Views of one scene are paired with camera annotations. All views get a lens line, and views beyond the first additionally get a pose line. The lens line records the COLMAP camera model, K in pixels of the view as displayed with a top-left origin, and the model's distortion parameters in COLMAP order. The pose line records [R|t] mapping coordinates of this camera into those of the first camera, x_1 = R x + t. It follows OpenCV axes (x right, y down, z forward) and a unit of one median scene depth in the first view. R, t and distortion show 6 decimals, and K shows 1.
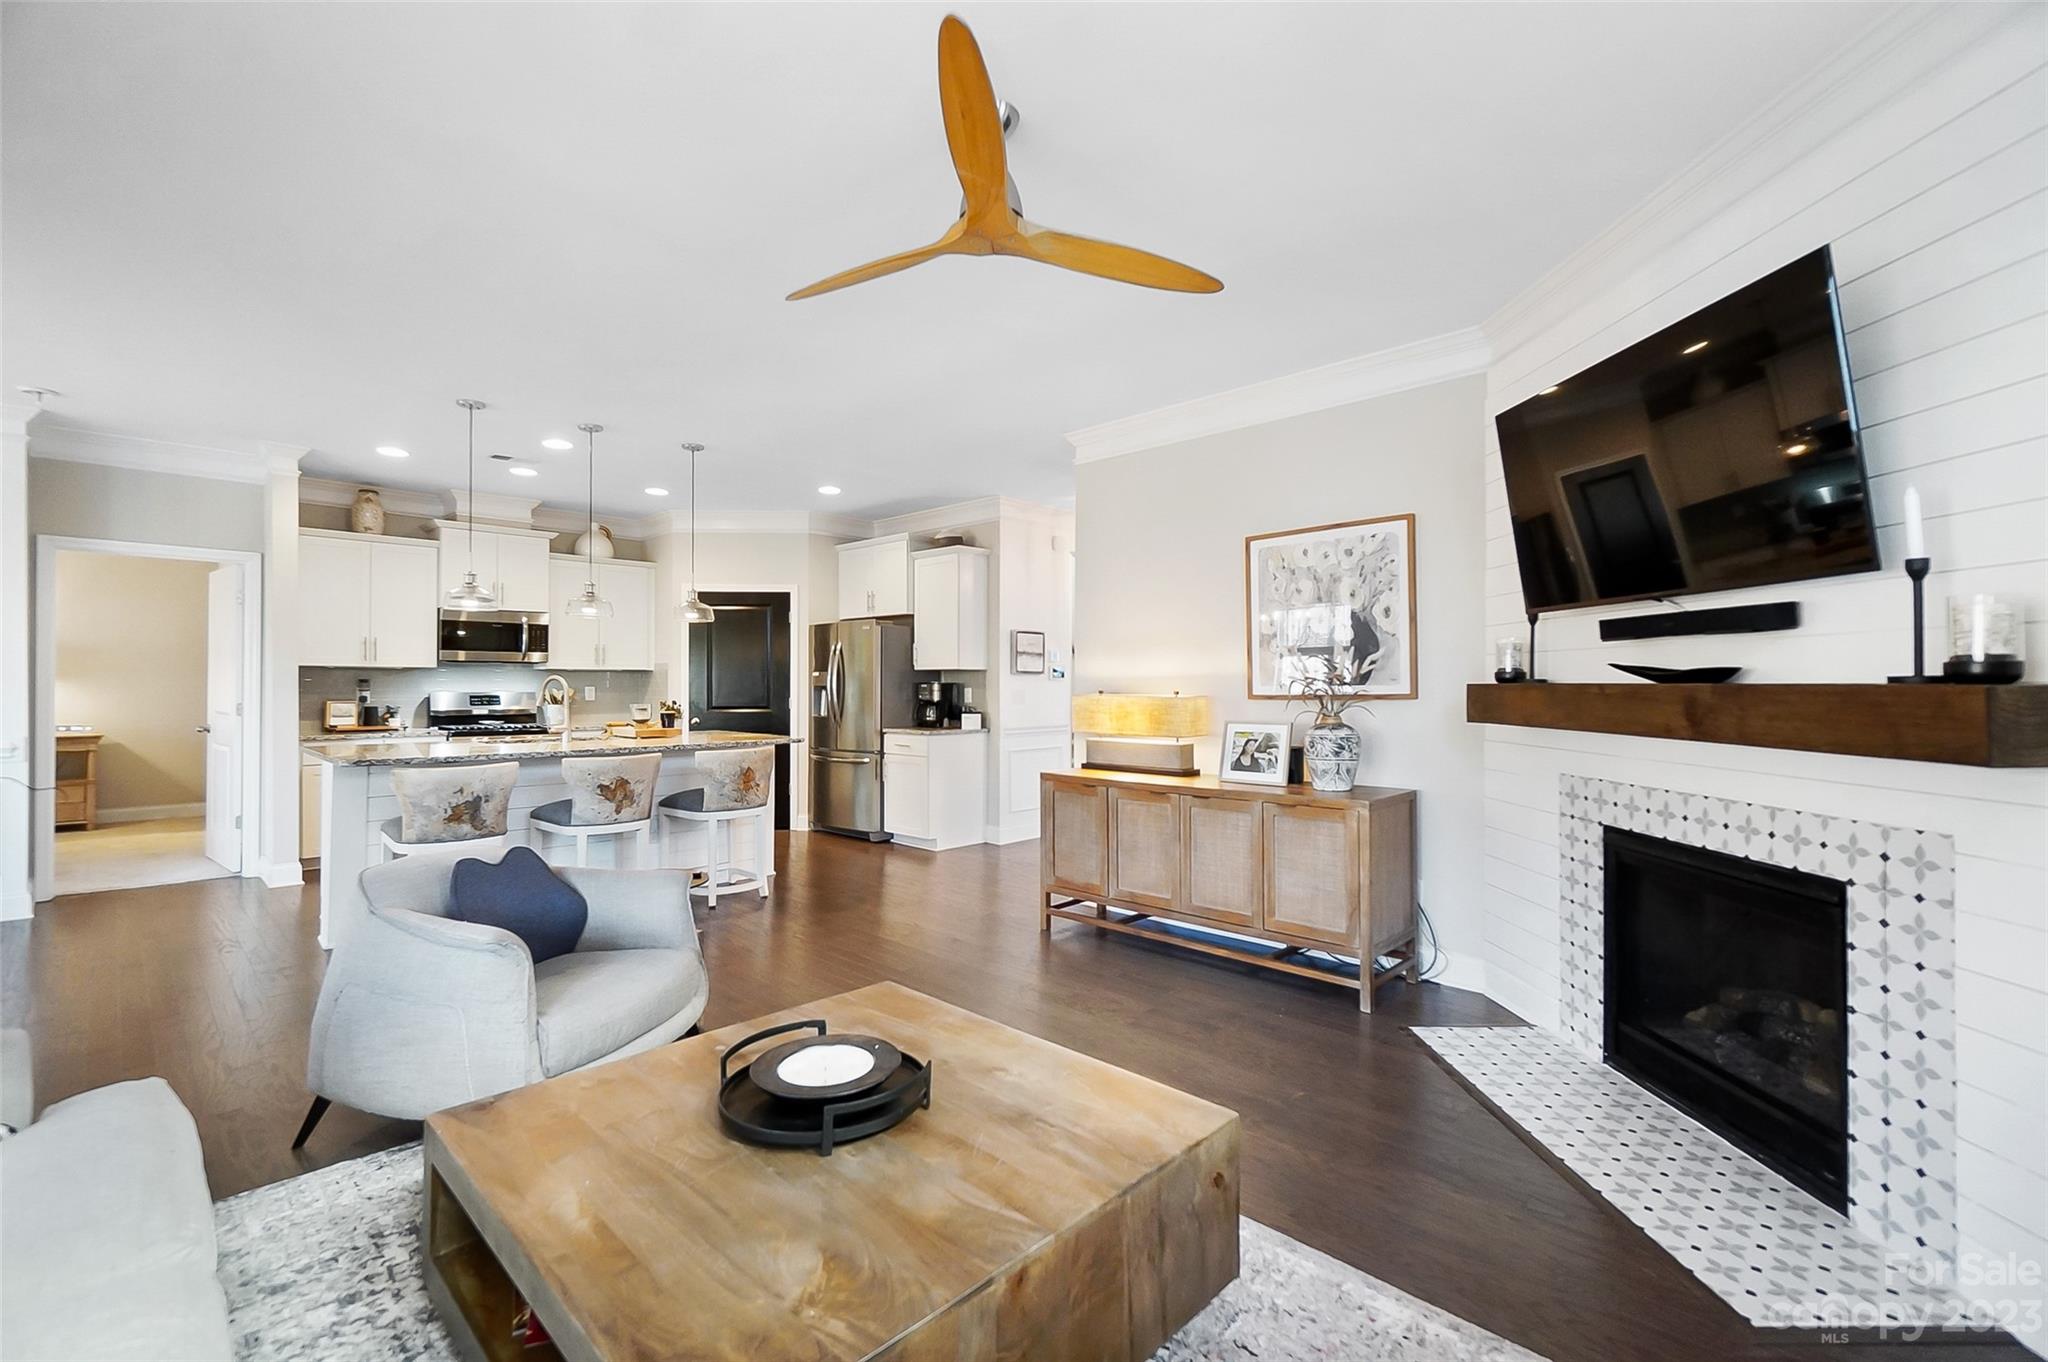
lens RADIAL K [[882.1, 0, 1006.6], [0, 882.1, 676.2], [0, 0, 1]] dist [-0.004794, -0.001772]
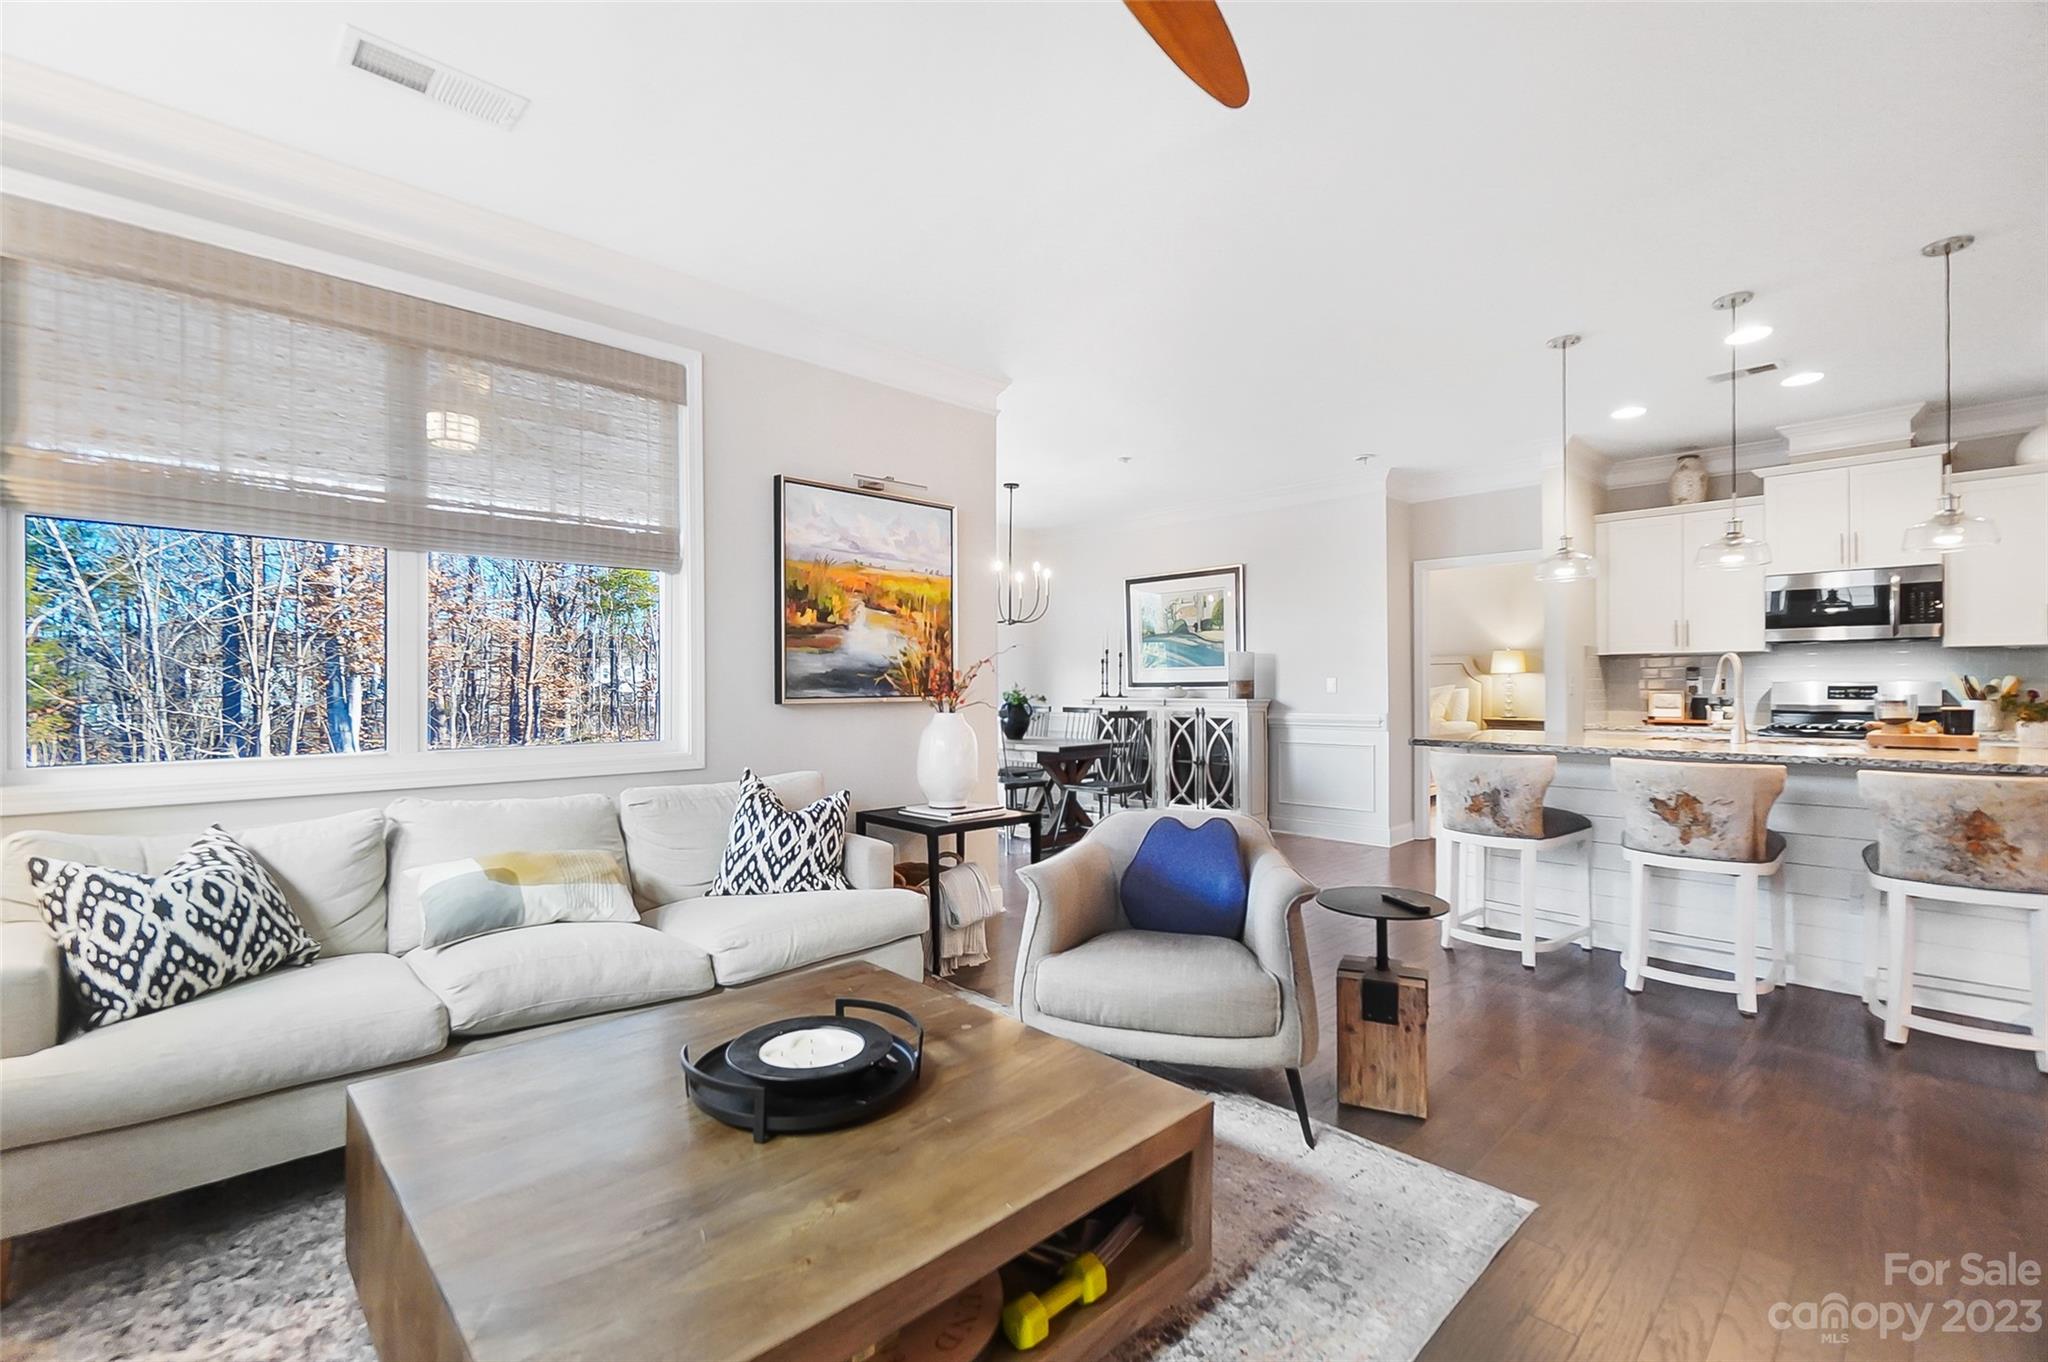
lens RADIAL K [[882.1, 0, 1014.8], [0, 882.1, 691.2], [0, 0, 1]] dist [-0.004794, -0.001772]
pose [[-0.032967, 0.002715, -0.999453, 0.188250], [0.009730, 0.999950, 0.002395, 0.018849], [0.999409, -0.009646, -0.032992, 0.333580]]
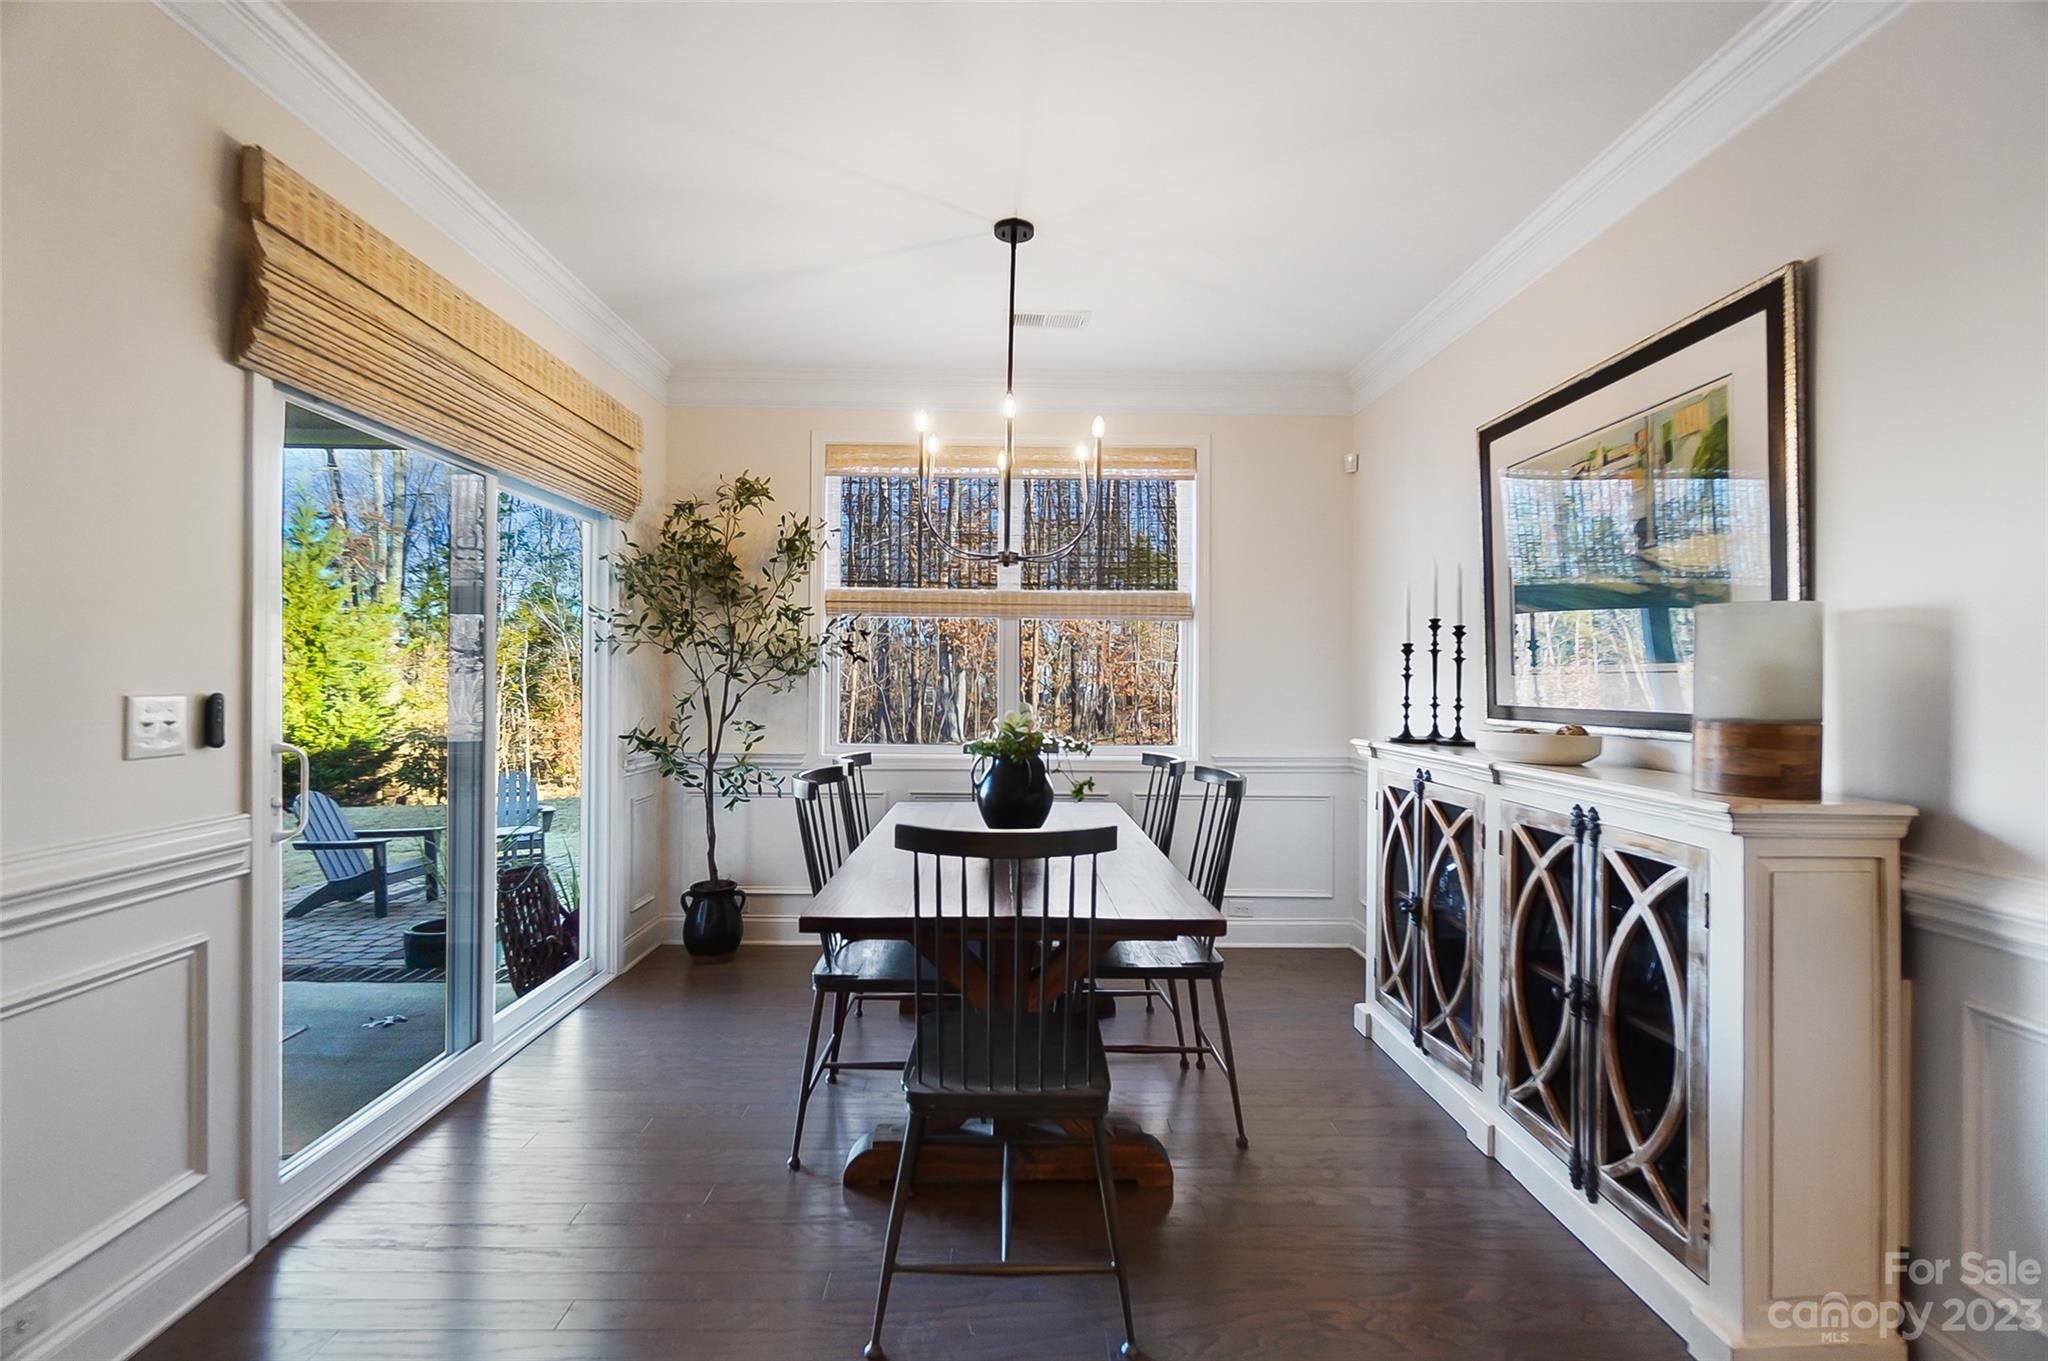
lens RADIAL K [[882.1, 0, 1026.0], [0, 882.1, 677.8], [0, 0, 1]] dist [-0.004794, -0.001772]
pose [[-0.693840, -0.007961, -0.720085, -0.547119], [-0.003293, 0.999964, -0.007883, 0.001543], [0.720122, -0.003098, -0.693841, 0.598467]]
